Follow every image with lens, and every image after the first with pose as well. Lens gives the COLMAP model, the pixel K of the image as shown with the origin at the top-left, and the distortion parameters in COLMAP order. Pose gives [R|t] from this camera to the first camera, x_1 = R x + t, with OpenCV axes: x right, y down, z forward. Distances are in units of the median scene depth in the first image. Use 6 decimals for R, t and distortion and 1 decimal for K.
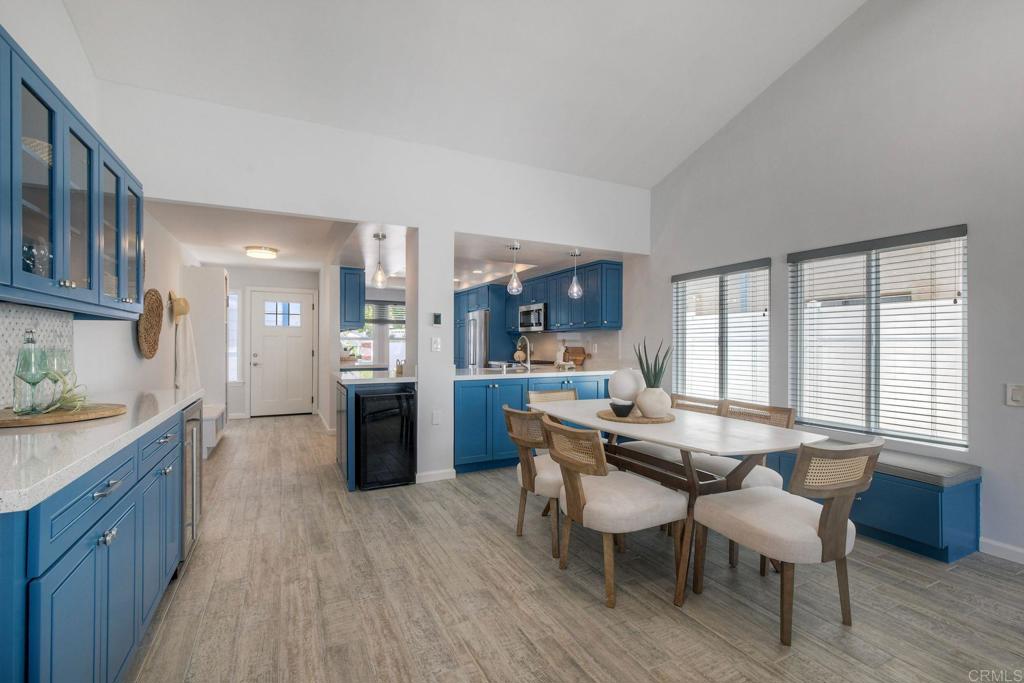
lens RADIAL K [[458.3, 0, 513.1], [0, 458.3, 344.4], [0, 0, 1]] dist [0.001072, 0.002114]
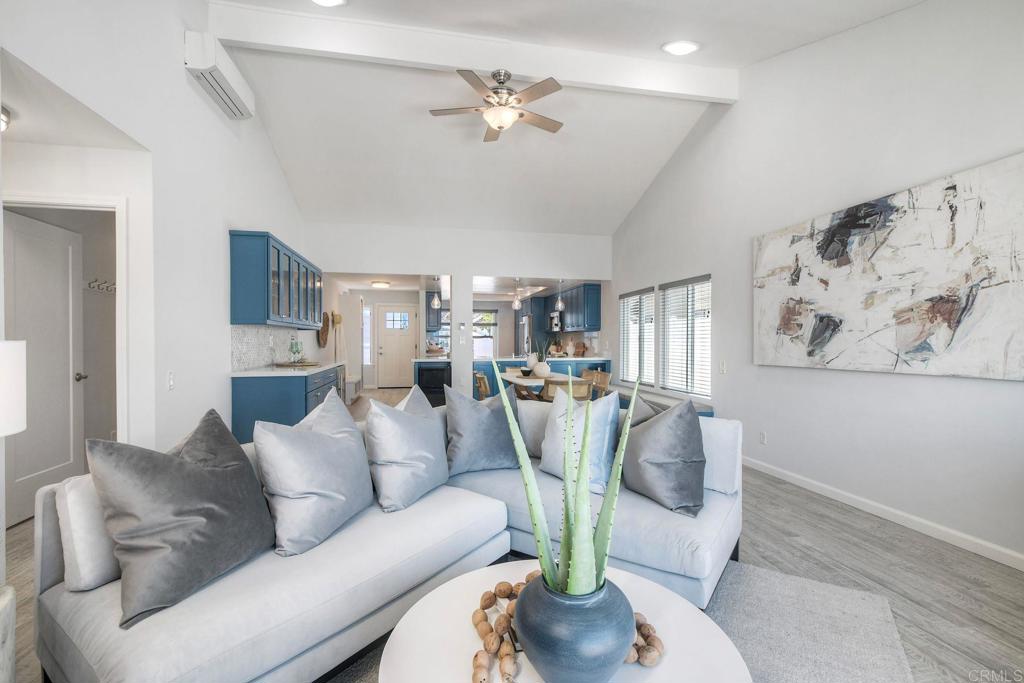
lens RADIAL K [[458.3, 0, 512.0], [0, 458.3, 337.7], [0, 0, 1]] dist [0.001072, 0.002114]
pose [[0.963870, -0.002543, -0.266361, 0.687777], [0.000598, 0.999973, -0.007384, 0.003543], [0.266372, 0.006958, 0.963845, -0.914914]]
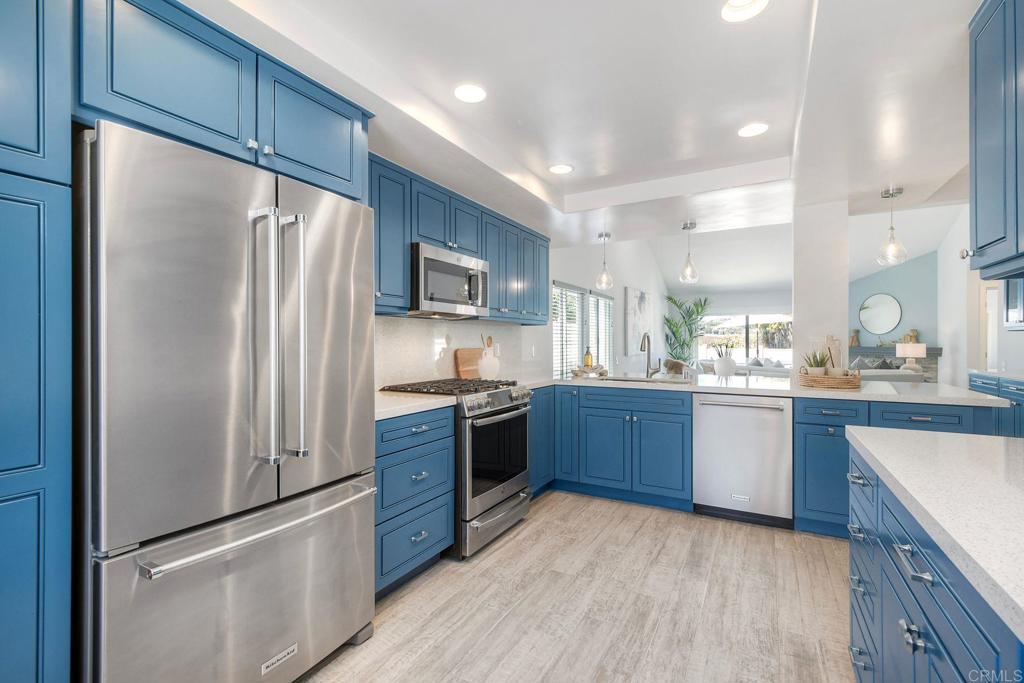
lens RADIAL K [[458.3, 0, 516.1], [0, 458.3, 338.1], [0, 0, 1]] dist [0.001072, 0.002114]
pose [[-0.569446, 0.004261, 0.822018, -0.809231], [0.000194, 0.999987, -0.005049, -0.011538], [-0.822029, -0.002716, -0.569440, 2.825881]]
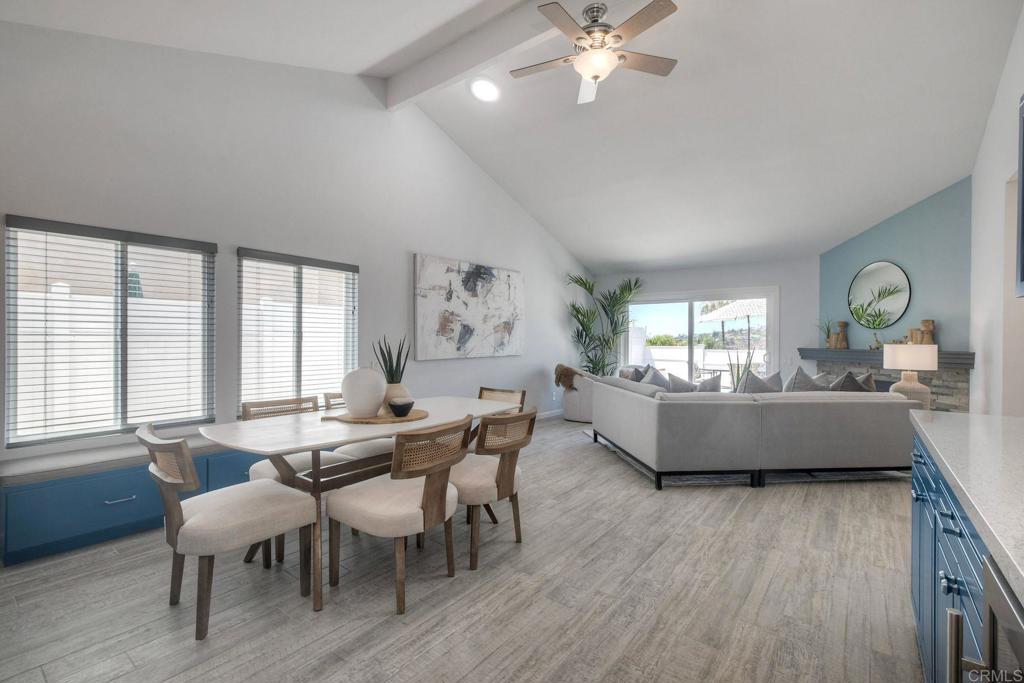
lens RADIAL K [[458.3, 0, 512.7], [0, 458.3, 339.1], [0, 0, 1]] dist [0.001072, 0.002114]
pose [[-0.430427, -0.002587, 0.902622, -0.702501], [-0.005341, 0.999986, 0.000319, -0.004909], [-0.902610, -0.004684, -0.430434, 1.160691]]
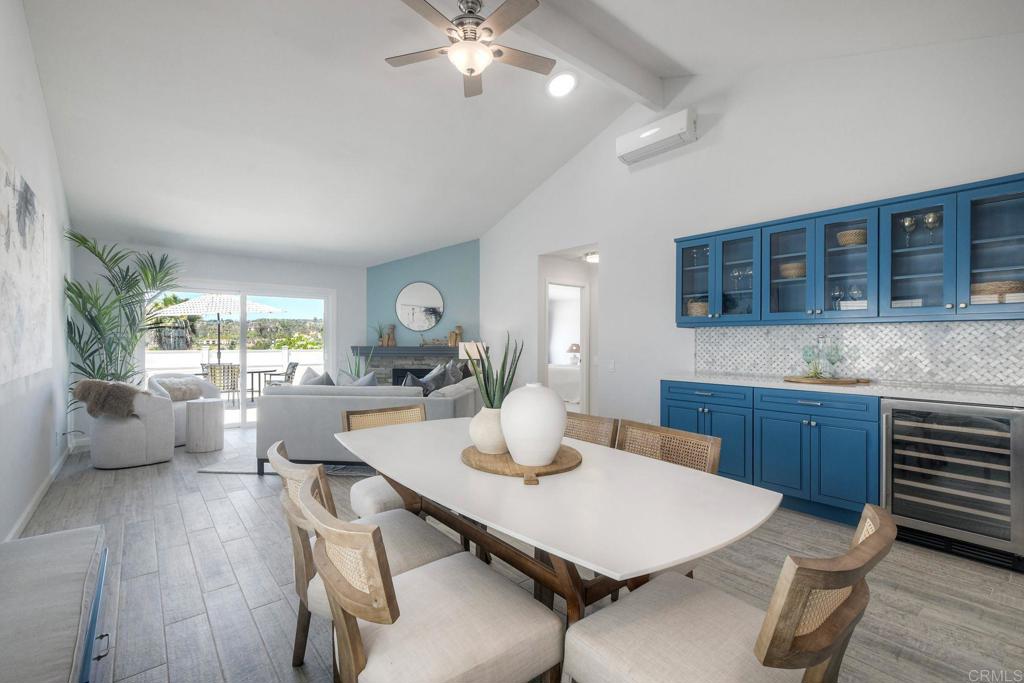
lens RADIAL K [[458.3, 0, 509.4], [0, 458.3, 341.2], [0, 0, 1]] dist [0.001072, 0.002114]
pose [[-0.976652, -0.004012, -0.214789, 0.412958], [-0.004091, 0.999992, -0.000076, -0.000316], [0.214787, 0.000805, -0.976661, 1.595673]]
